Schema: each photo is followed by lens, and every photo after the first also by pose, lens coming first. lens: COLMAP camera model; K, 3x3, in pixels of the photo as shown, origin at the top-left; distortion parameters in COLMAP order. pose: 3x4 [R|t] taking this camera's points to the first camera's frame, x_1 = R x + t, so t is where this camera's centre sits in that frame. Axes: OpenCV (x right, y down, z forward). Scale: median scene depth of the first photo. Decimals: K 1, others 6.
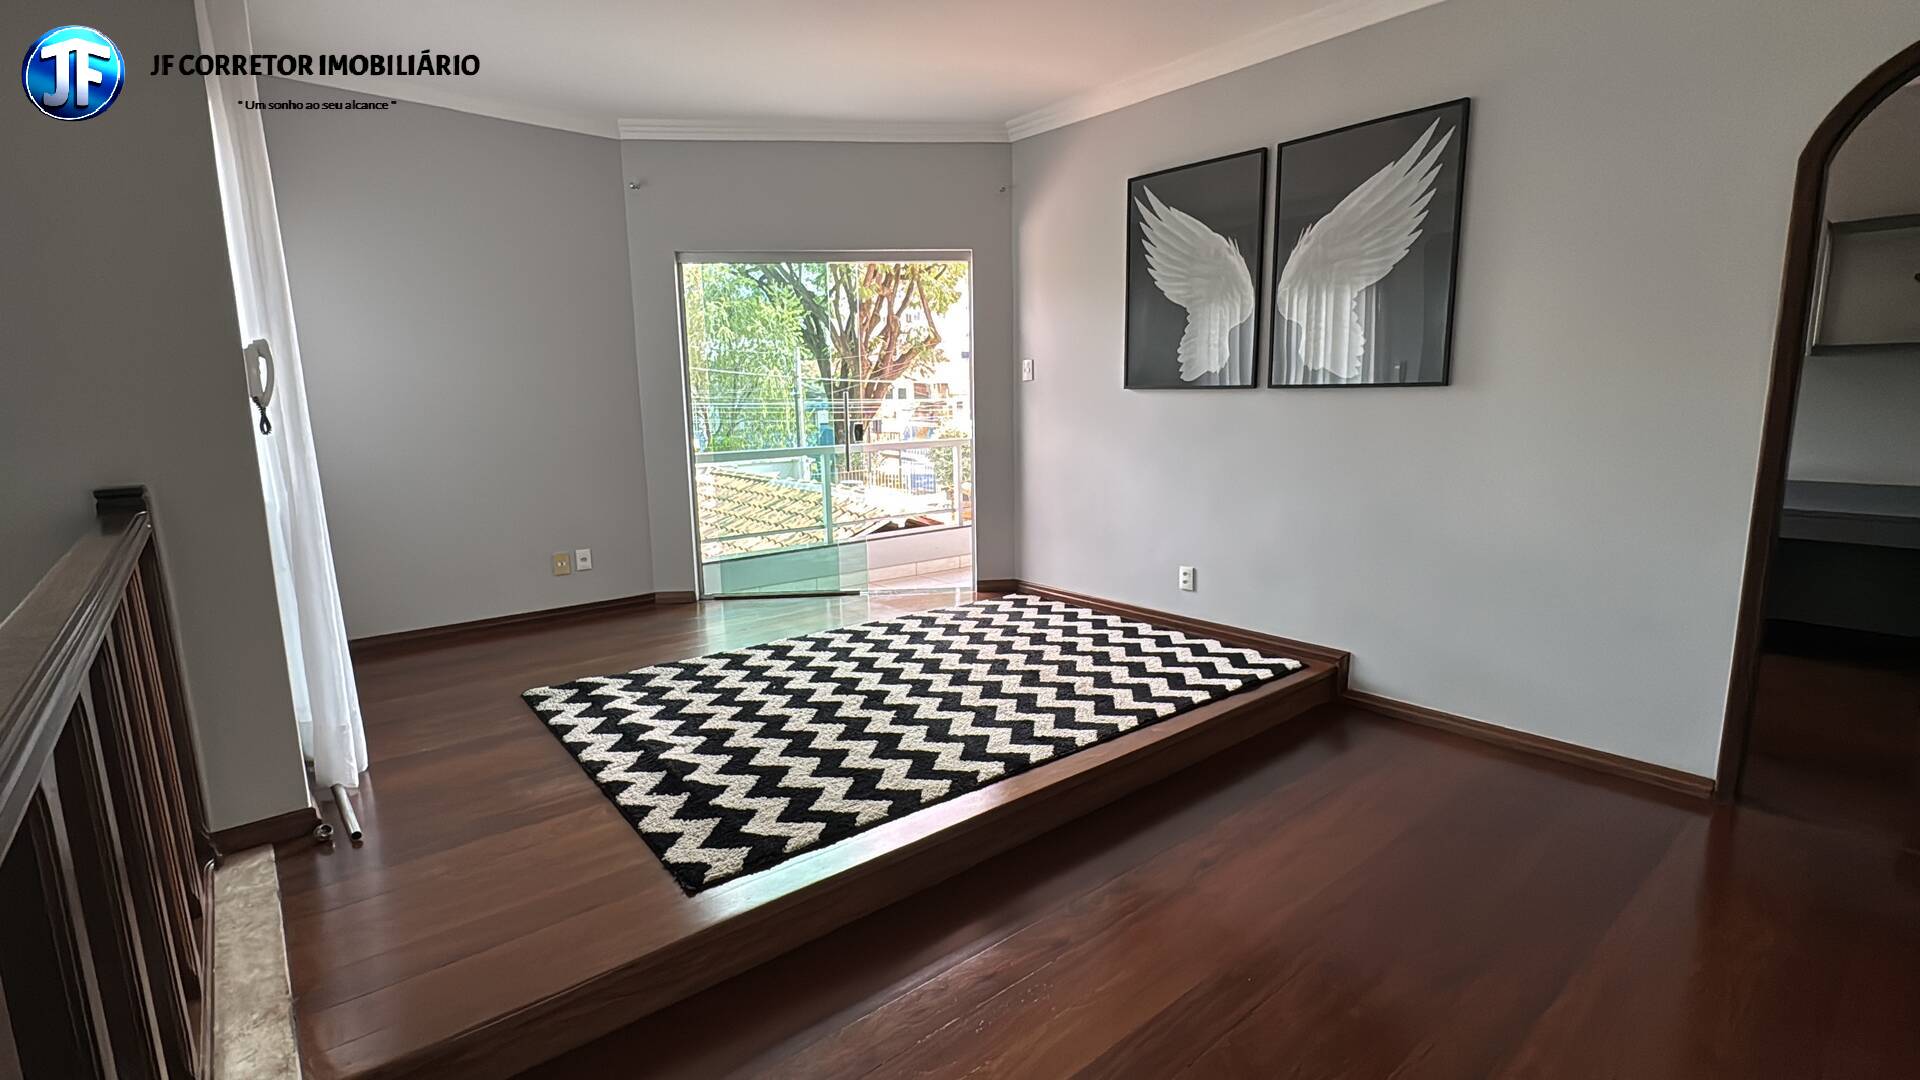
lens RADIAL K [[872.5, 0, 963.7], [0, 872.5, 541.2], [0, 0, 1]] dist [-0.003248, 0.000712]
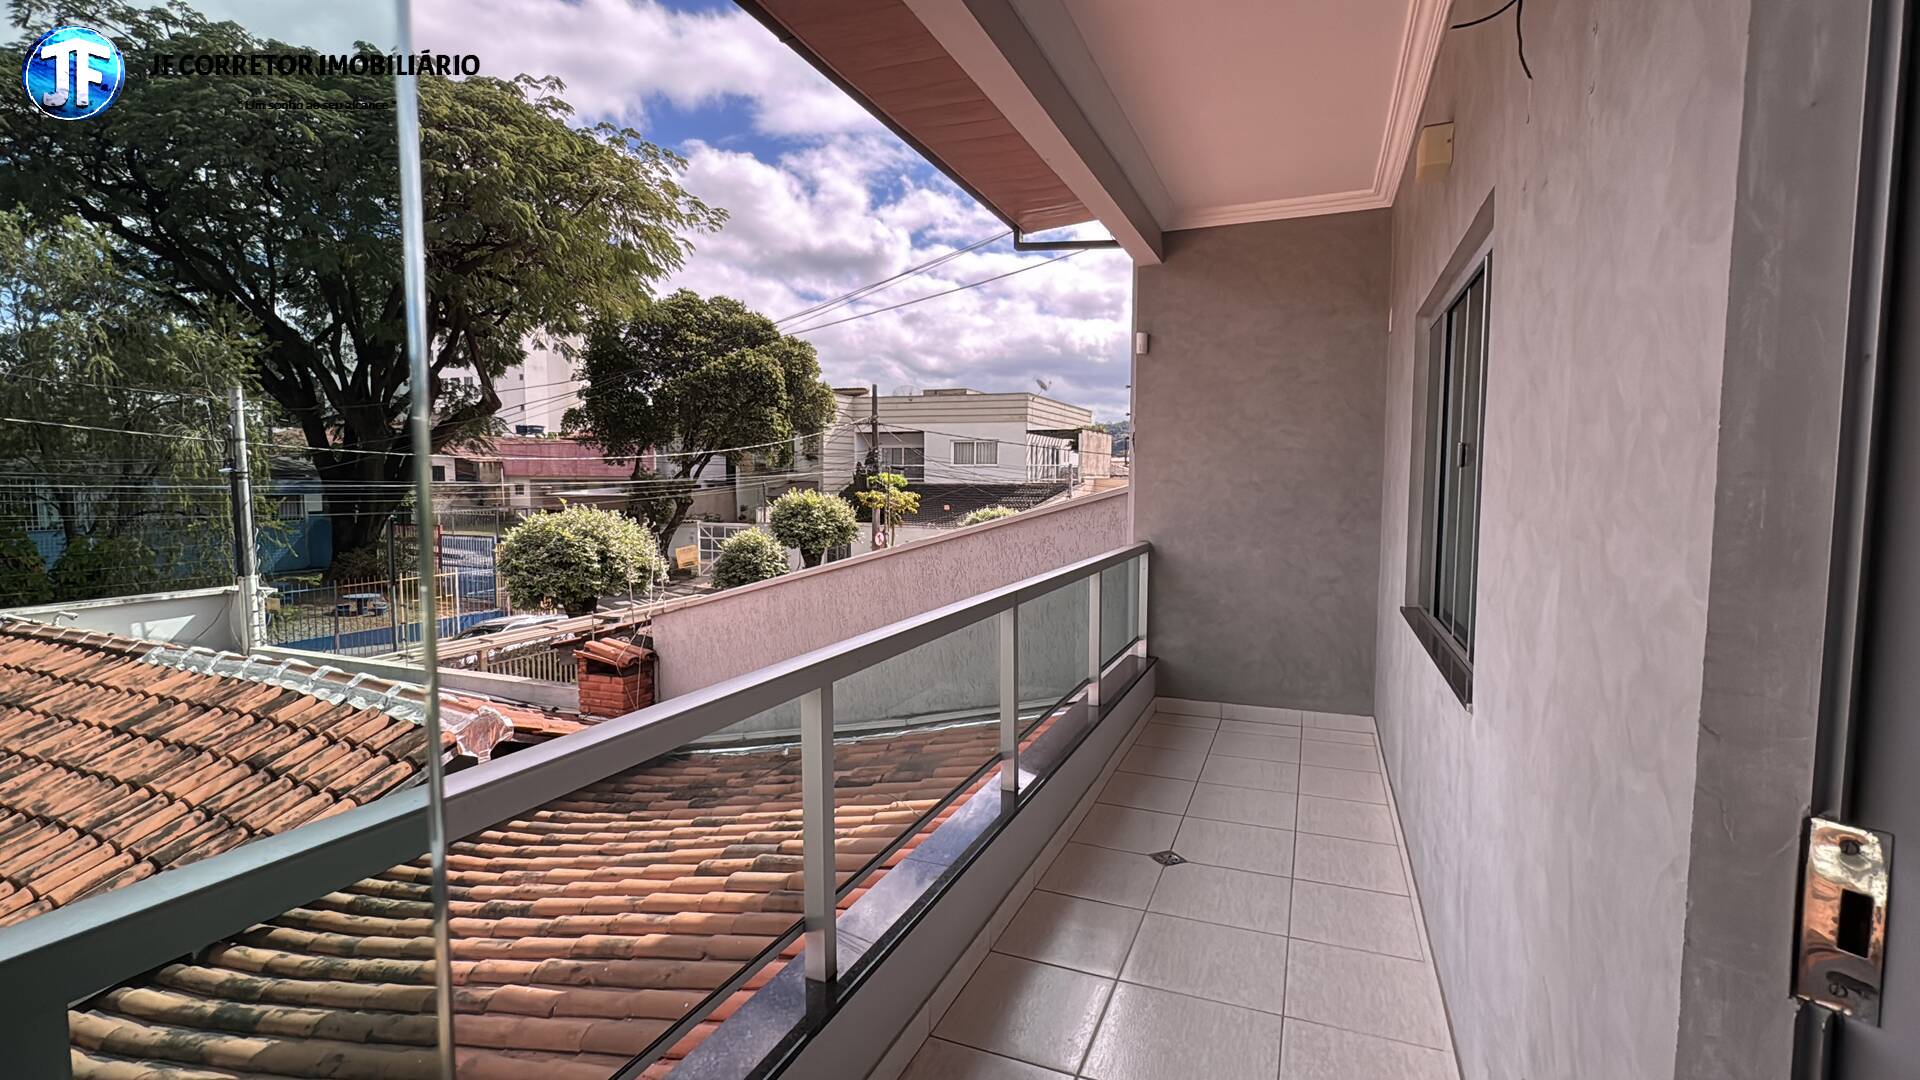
lens RADIAL K [[872.5, 0, 954.3], [0, 872.5, 537.5], [0, 0, 1]] dist [-0.003248, 0.000712]
pose [[0.892010, -0.015413, 0.451754, -0.018424], [0.060402, 0.994520, -0.085335, -0.026219], [-0.447963, 0.103406, 0.888052, 0.154848]]
